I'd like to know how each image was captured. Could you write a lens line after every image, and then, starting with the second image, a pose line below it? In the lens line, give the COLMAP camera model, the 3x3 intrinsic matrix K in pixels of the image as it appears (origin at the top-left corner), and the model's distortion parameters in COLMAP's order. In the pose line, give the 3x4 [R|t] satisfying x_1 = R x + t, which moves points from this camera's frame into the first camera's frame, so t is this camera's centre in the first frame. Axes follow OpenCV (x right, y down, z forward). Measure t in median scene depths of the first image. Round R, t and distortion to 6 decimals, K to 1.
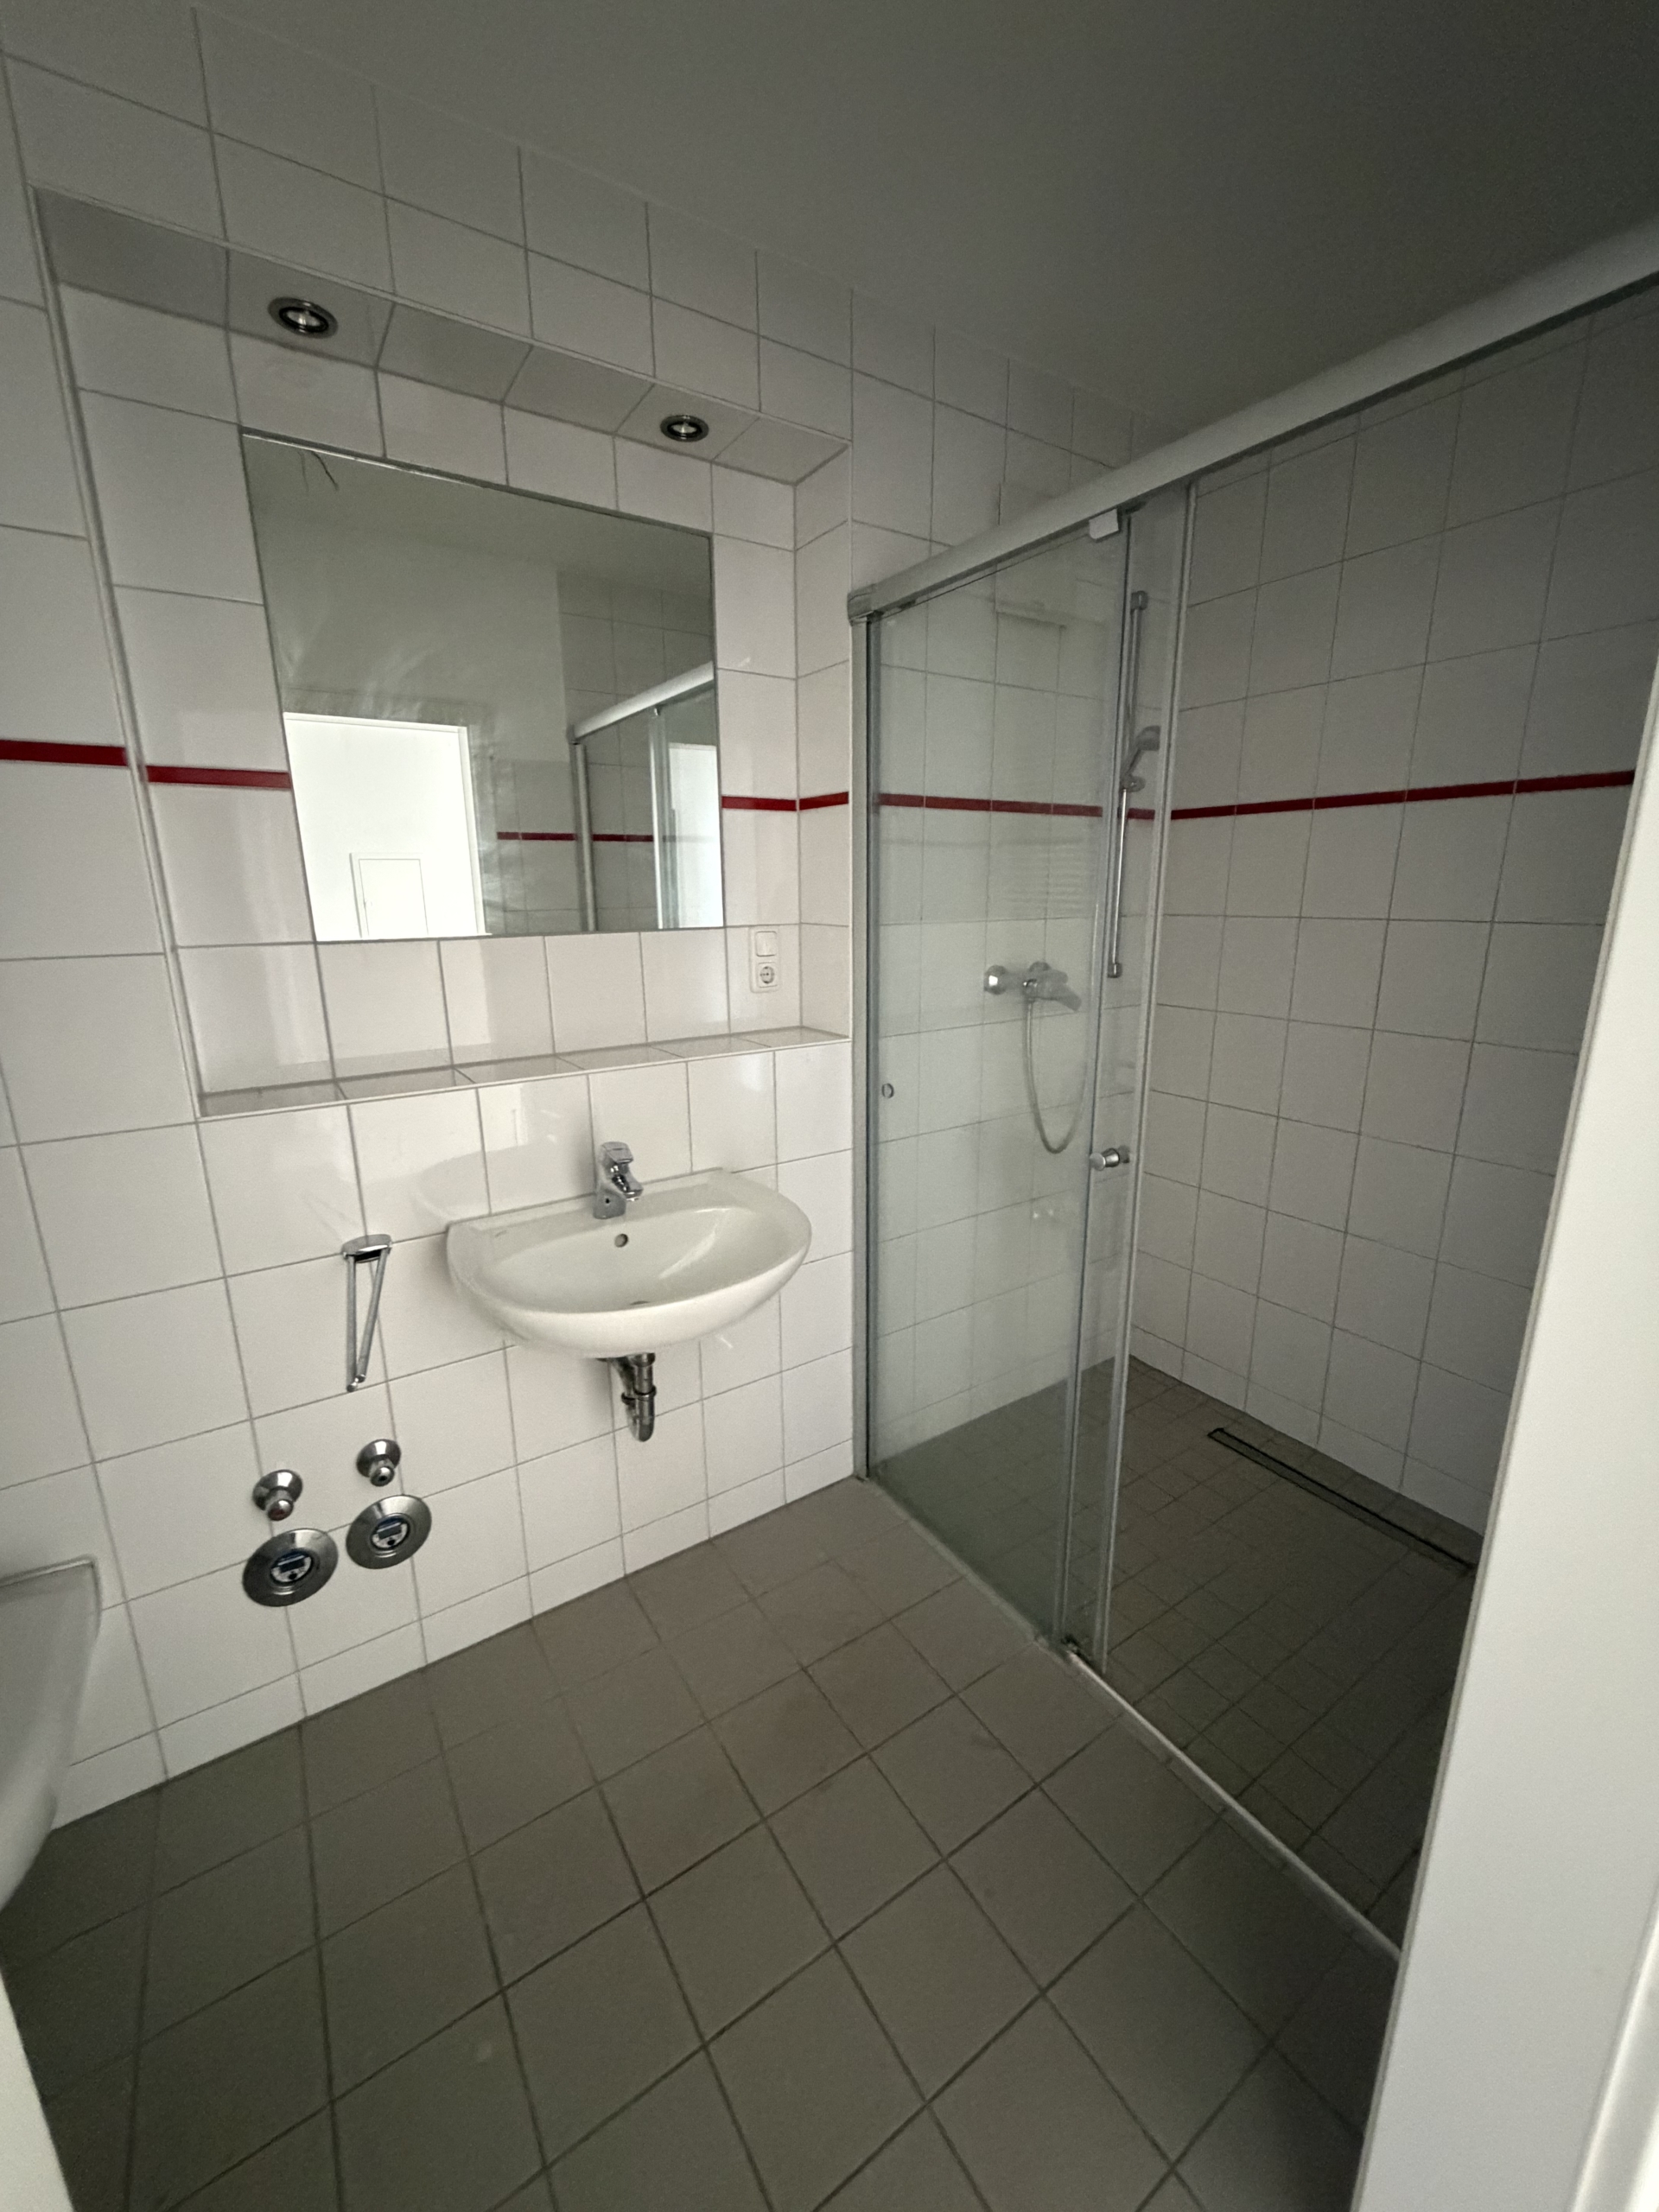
lens RADIAL K [[883.1, 0, 814.4], [0, 883.1, 1113.2], [0, 0, 1]] dist [0.002517, -0.000118]
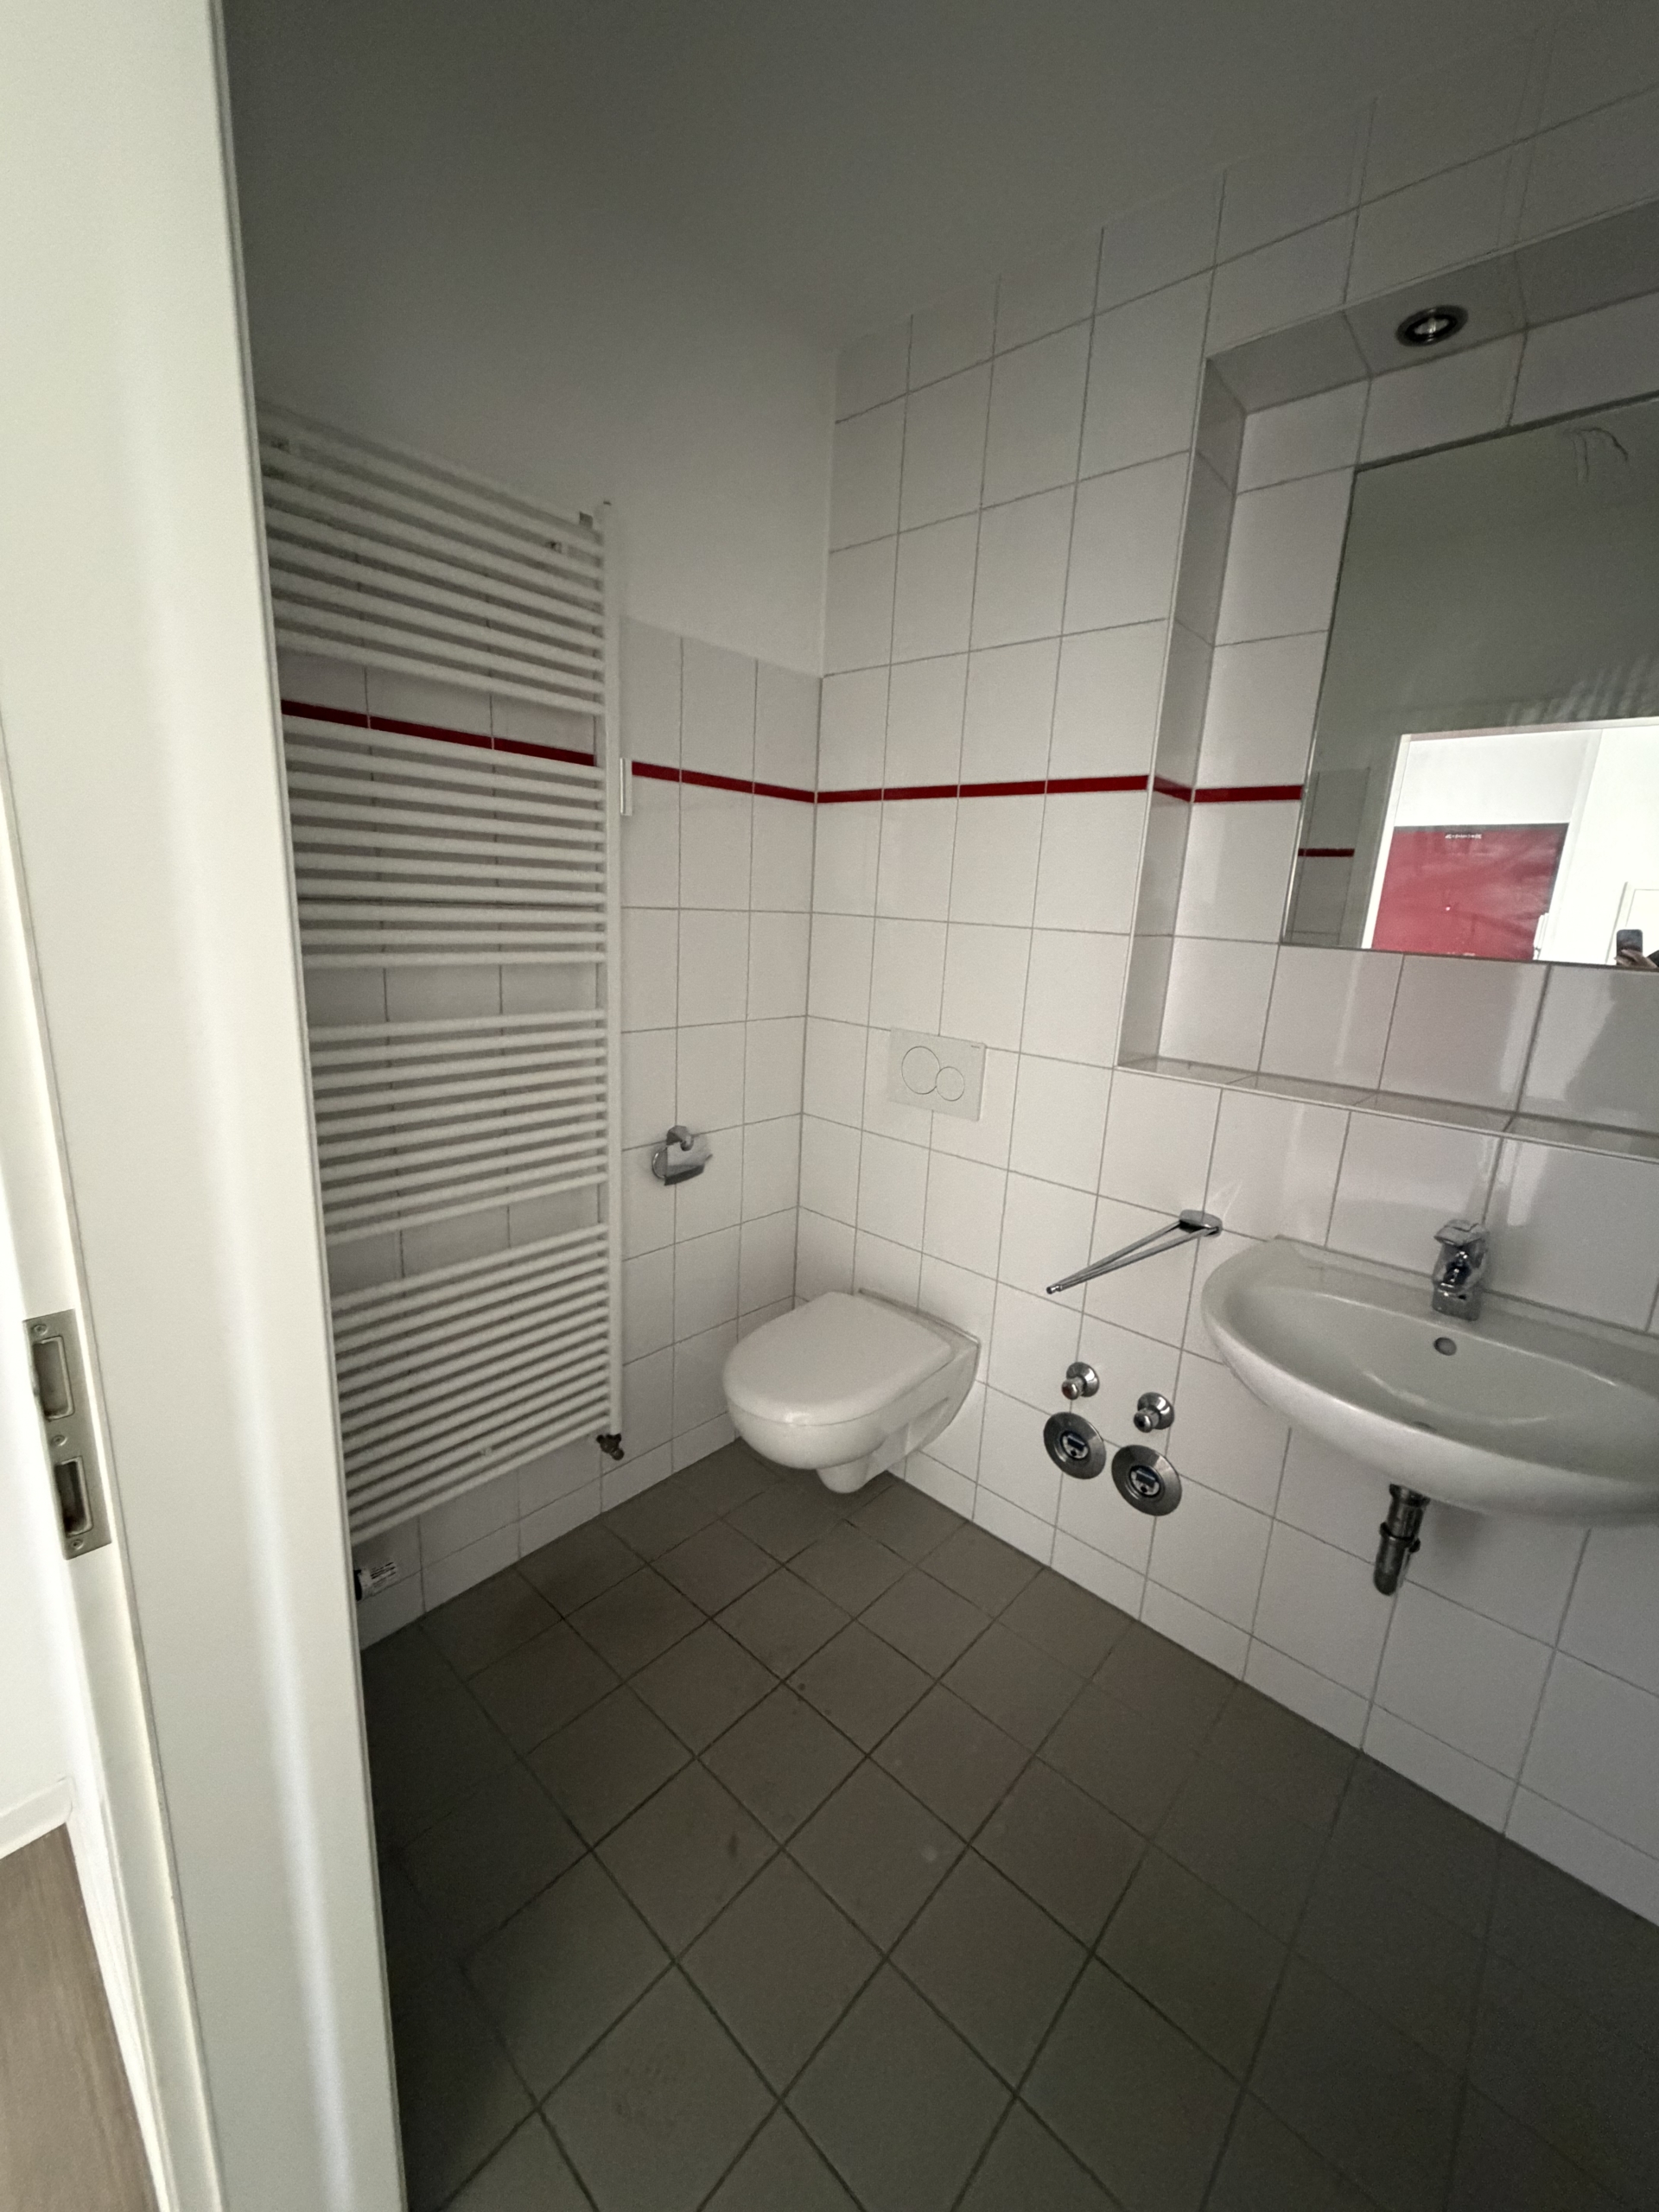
lens RADIAL K [[883.1, 0, 814.5], [0, 883.1, 1090.9], [0, 0, 1]] dist [0.002517, -0.000118]
pose [[0.253881, 0.244984, -0.935696, 0.323558], [-0.281412, 0.944252, 0.170869, -0.047670], [0.925393, 0.219936, 0.308669, 0.194498]]
